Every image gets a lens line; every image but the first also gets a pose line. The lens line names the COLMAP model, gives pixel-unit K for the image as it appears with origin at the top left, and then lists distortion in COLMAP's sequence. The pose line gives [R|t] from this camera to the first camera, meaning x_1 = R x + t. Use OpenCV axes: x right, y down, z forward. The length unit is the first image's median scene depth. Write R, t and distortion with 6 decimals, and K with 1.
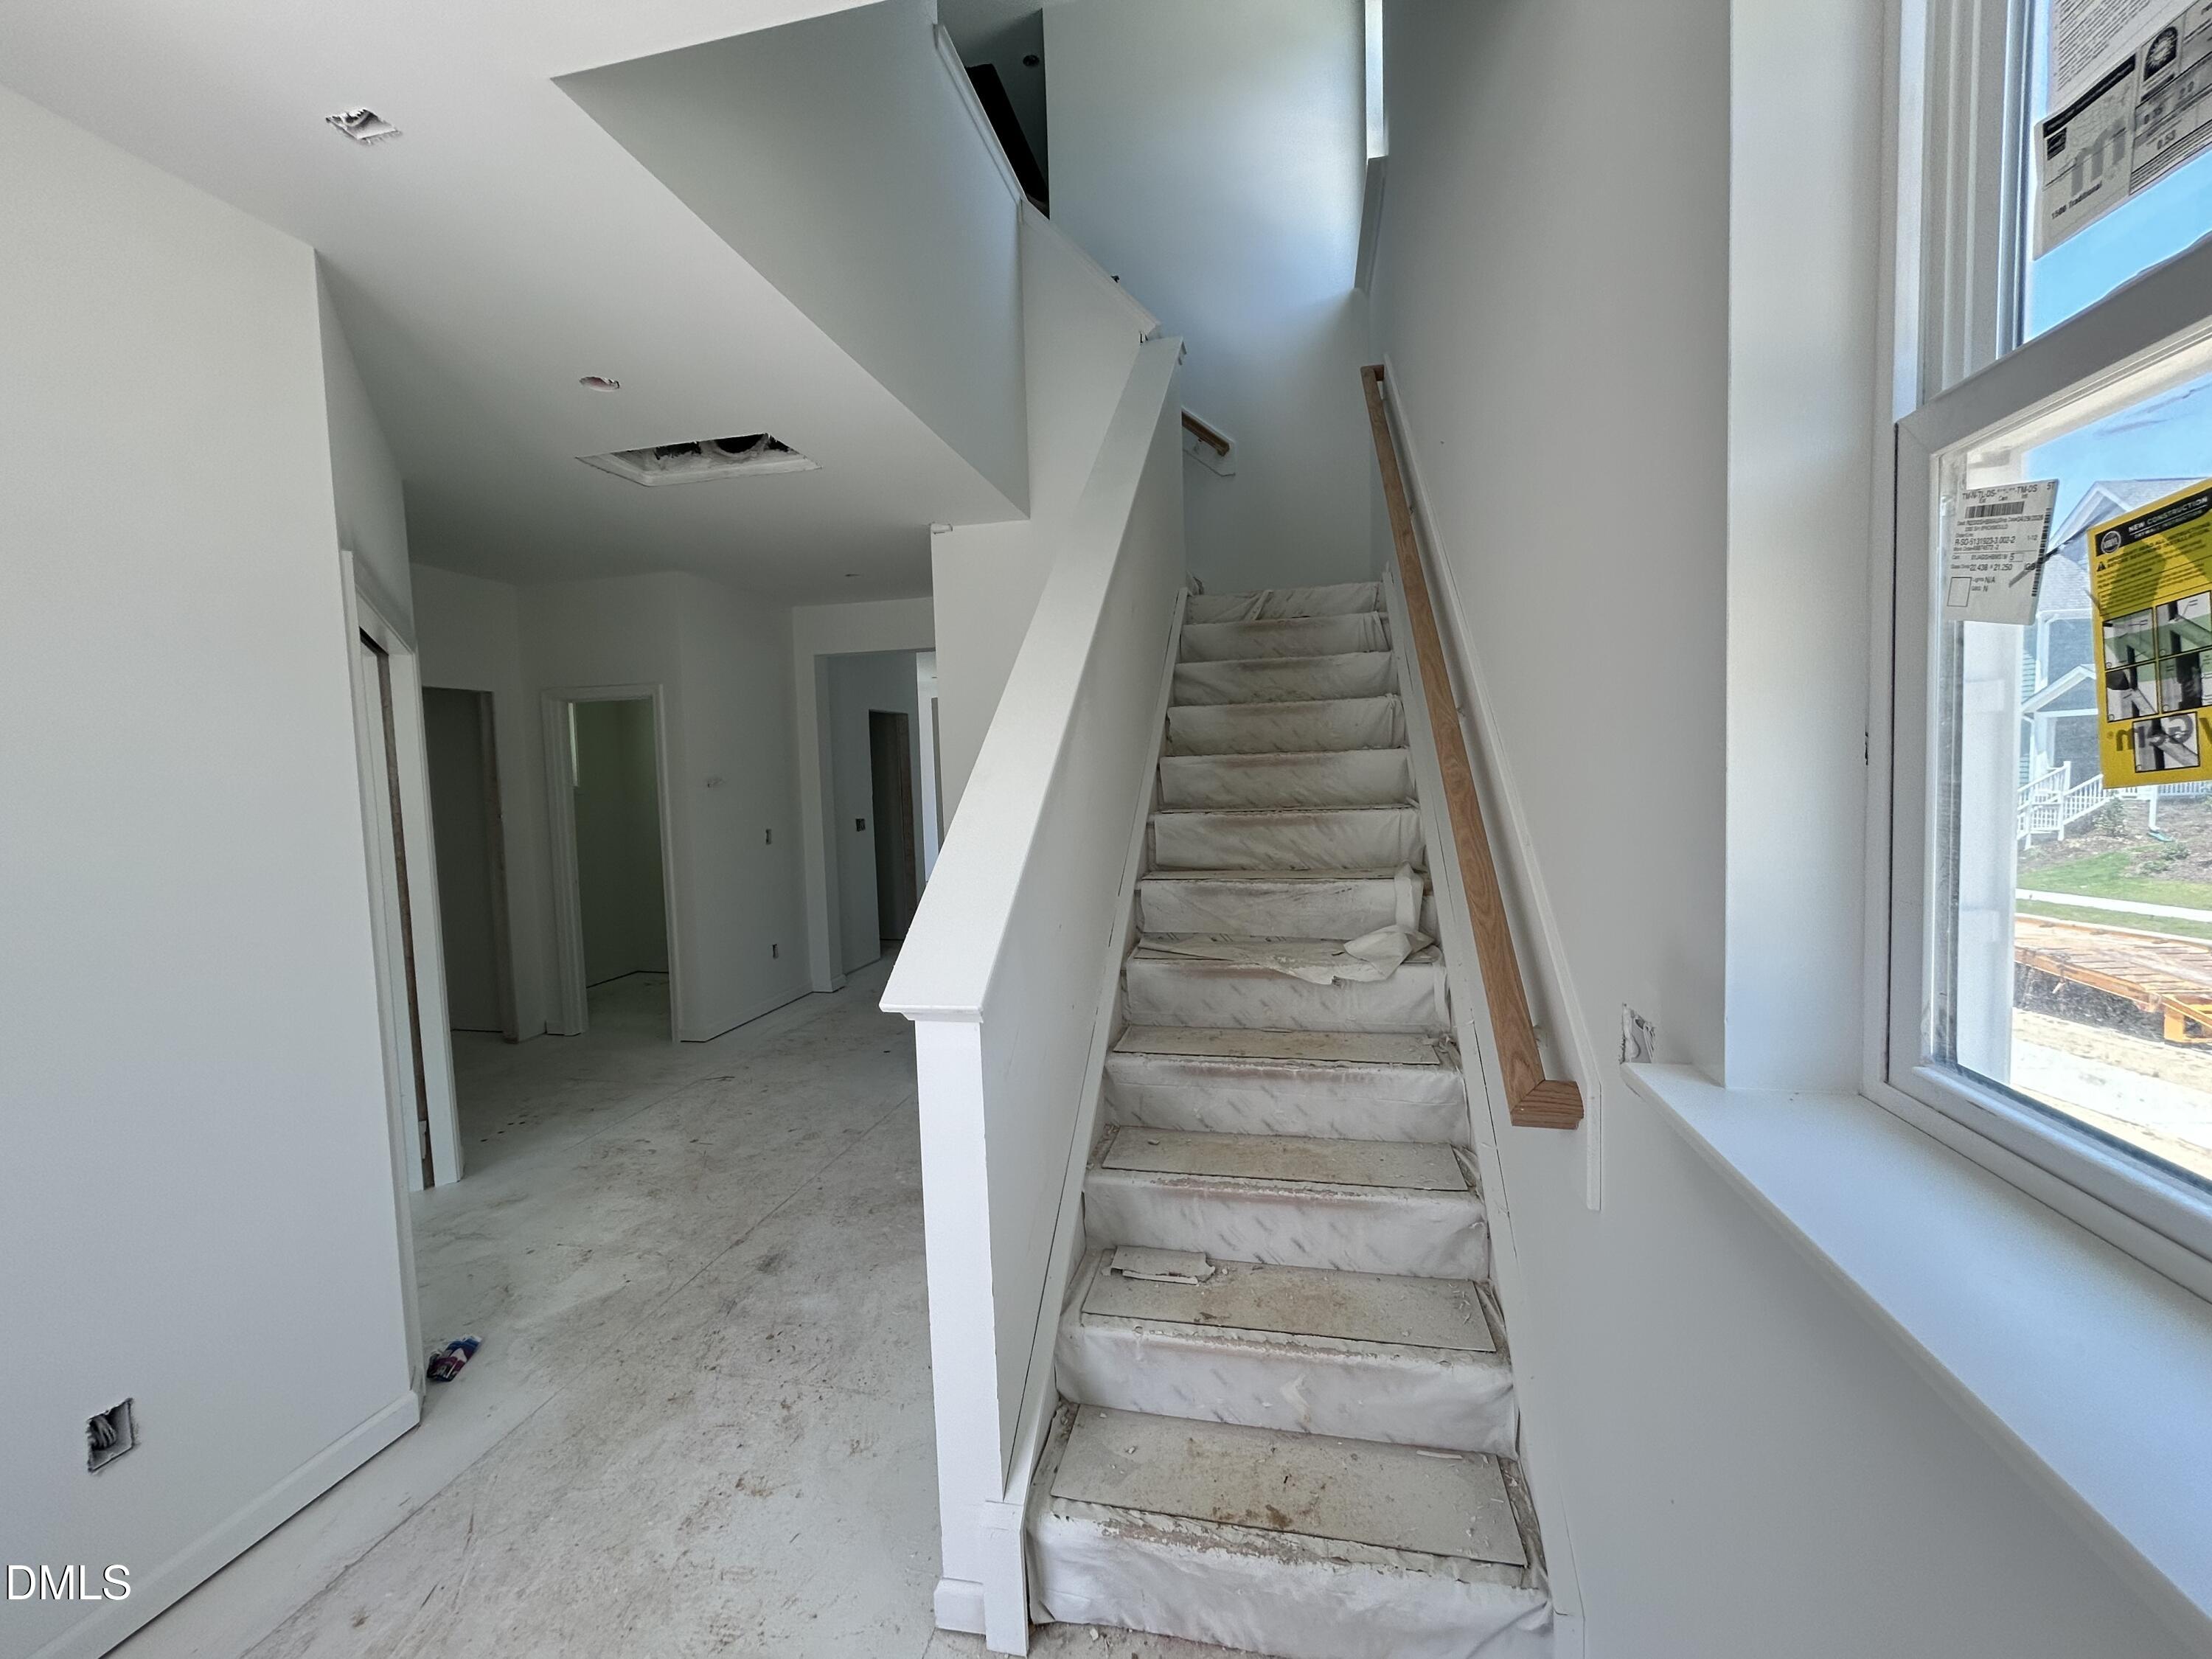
lens RADIAL K [[894.6, 0, 1105.4], [0, 894.6, 827.2], [0, 0, 1]] dist [0.002777, 0.000622]
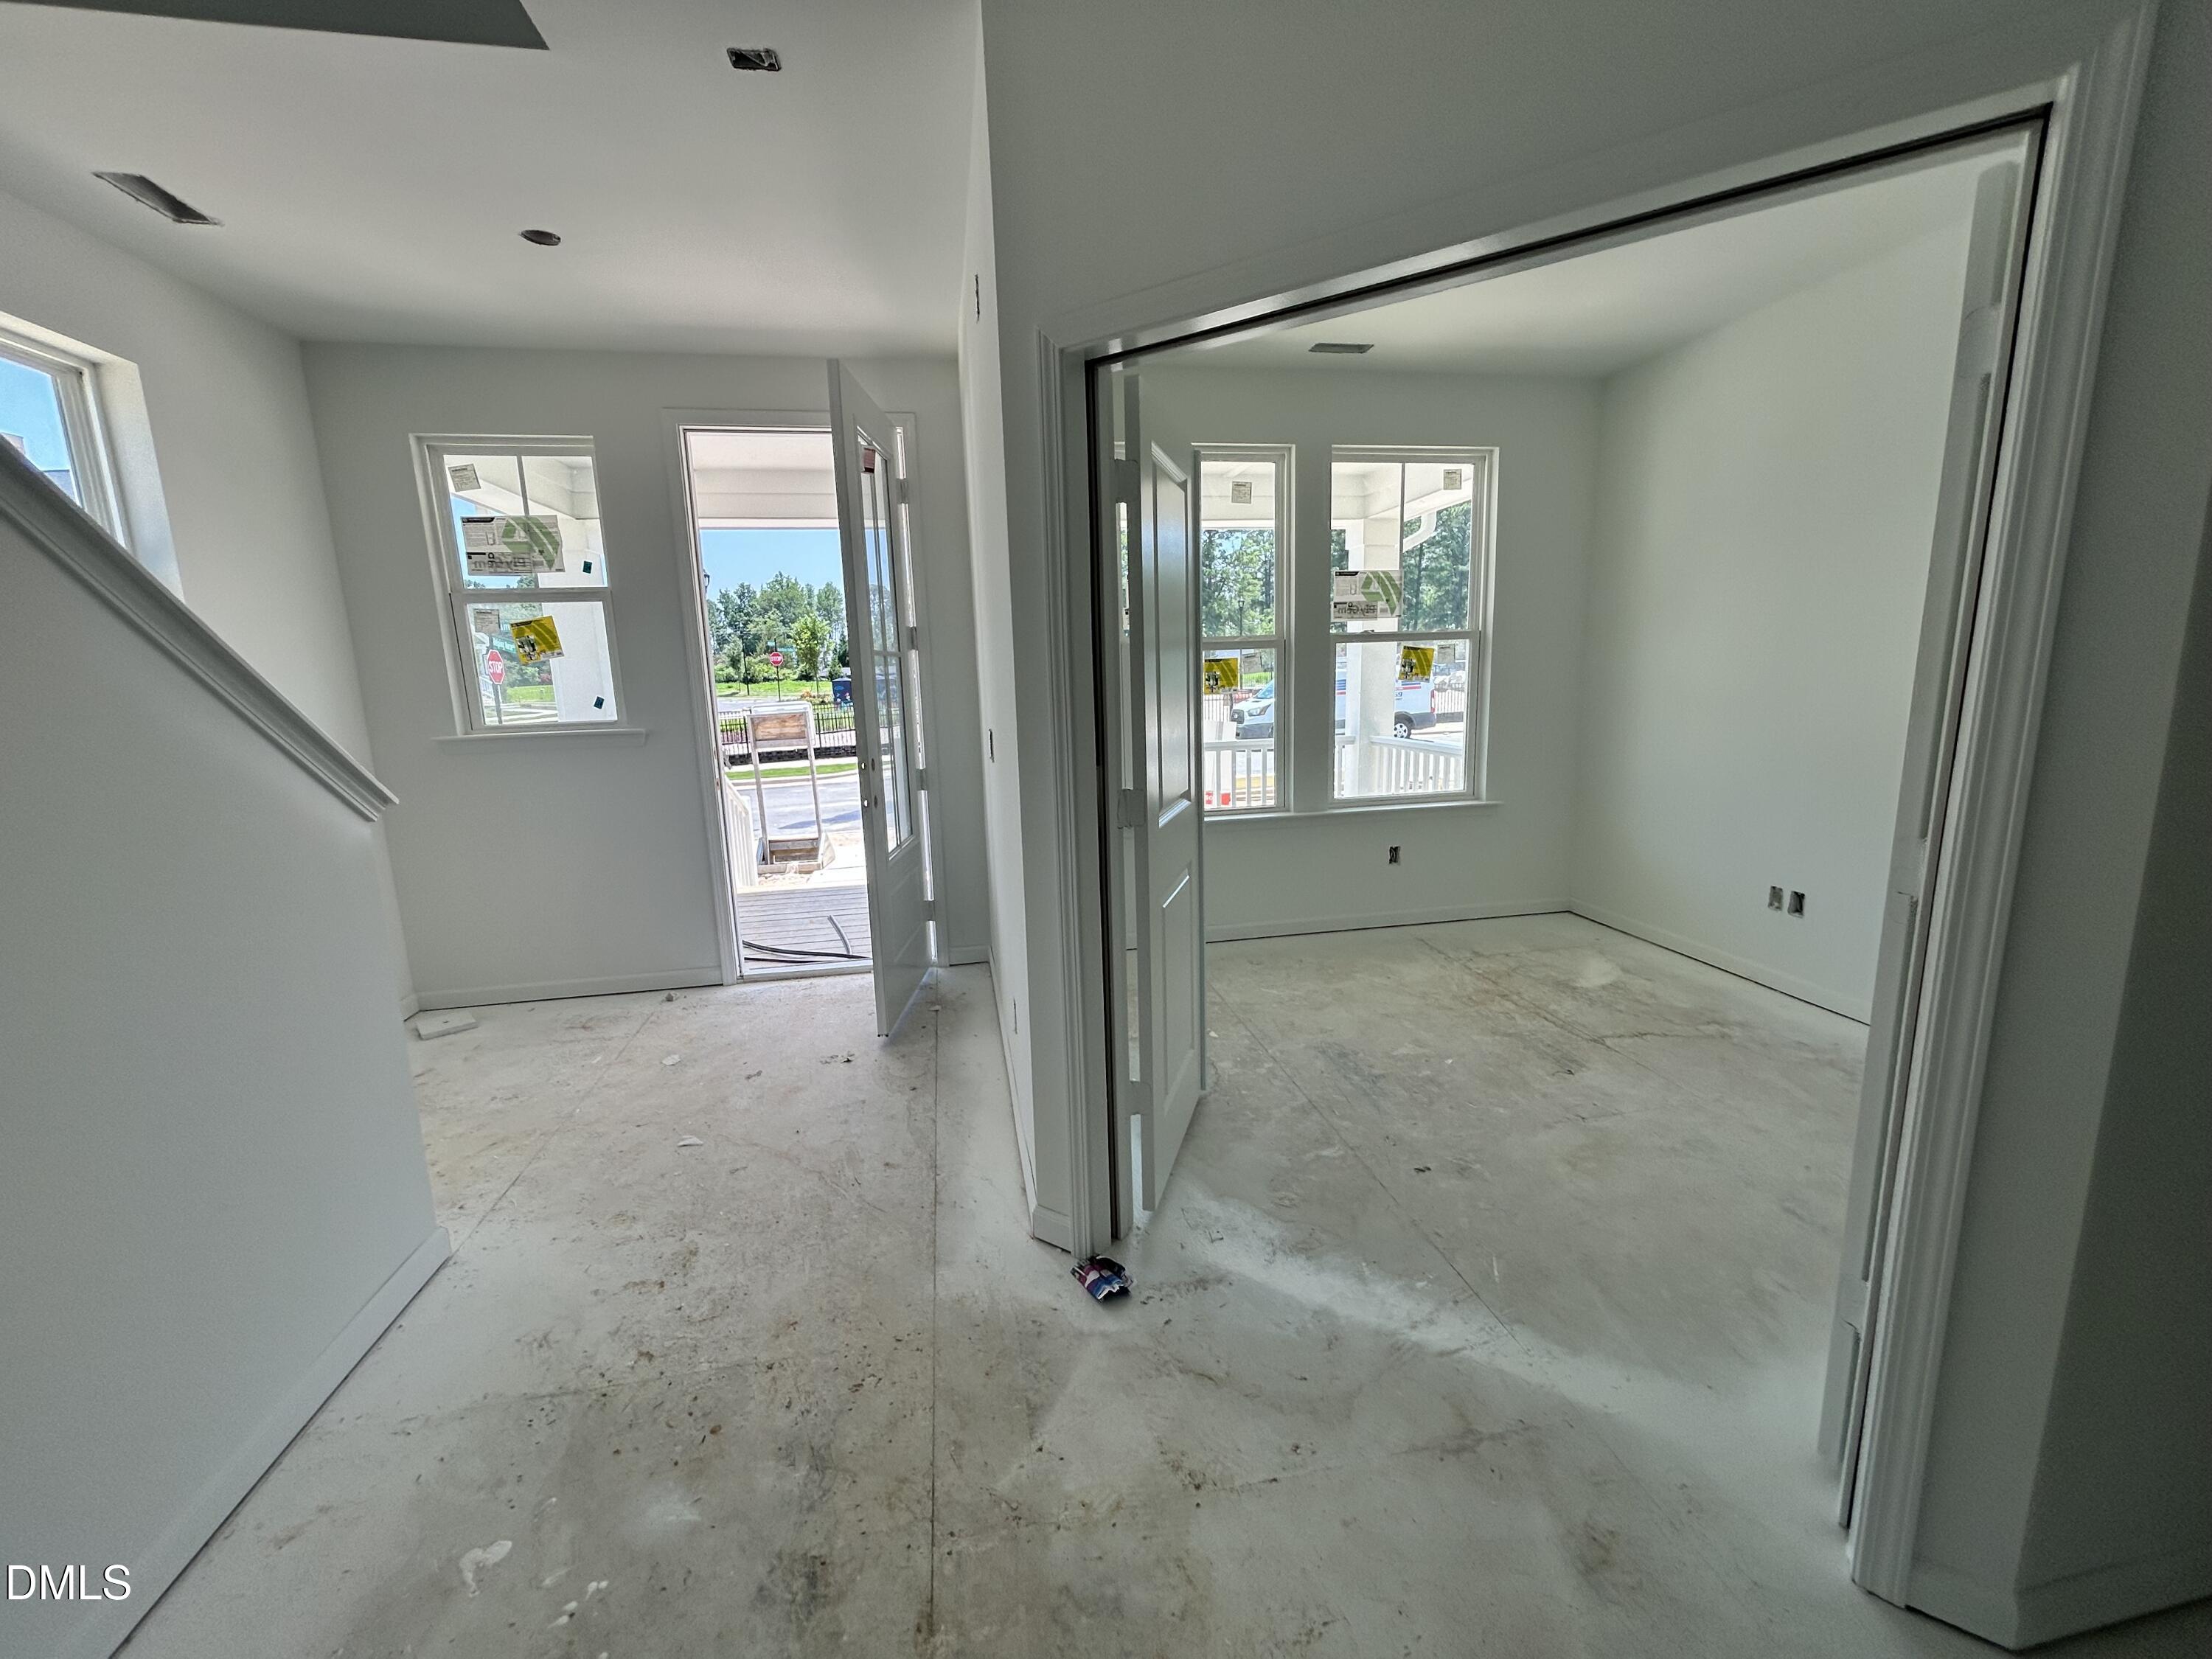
lens RADIAL K [[894.6, 0, 1114.2], [0, 894.6, 833.0], [0, 0, 1]] dist [0.002777, 0.000622]
pose [[-0.919163, 0.119868, -0.375196, -0.426871], [0.027683, 0.969872, 0.242037, -0.037162], [0.392904, 0.212085, -0.894788, 1.551019]]
